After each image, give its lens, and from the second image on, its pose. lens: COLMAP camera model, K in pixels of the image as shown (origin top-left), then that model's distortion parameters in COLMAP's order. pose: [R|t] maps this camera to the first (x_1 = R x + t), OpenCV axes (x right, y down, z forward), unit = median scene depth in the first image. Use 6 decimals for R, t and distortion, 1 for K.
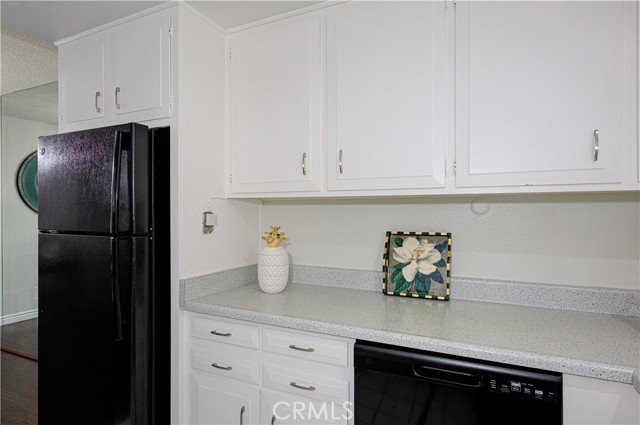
lens RADIAL K [[362.8, 0, 320.0], [0, 362.8, 212.5], [0, 0, 1]] dist [0.001761, 0.000538]
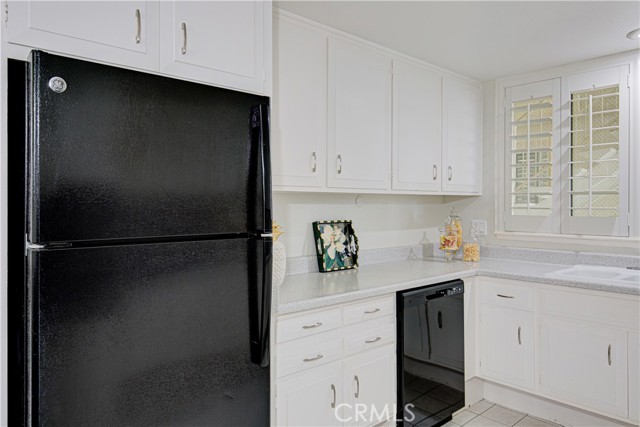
lens RADIAL K [[439.6, 0, 318.3], [0, 439.6, 204.1], [0, 0, 1]] dist [-0.007900, -0.004820]
pose [[0.369404, 0.004864, 0.929256, -1.246716], [-0.000262, 0.999987, -0.005130, 0.002199], [-0.929269, 0.001652, 0.369401, 0.476570]]
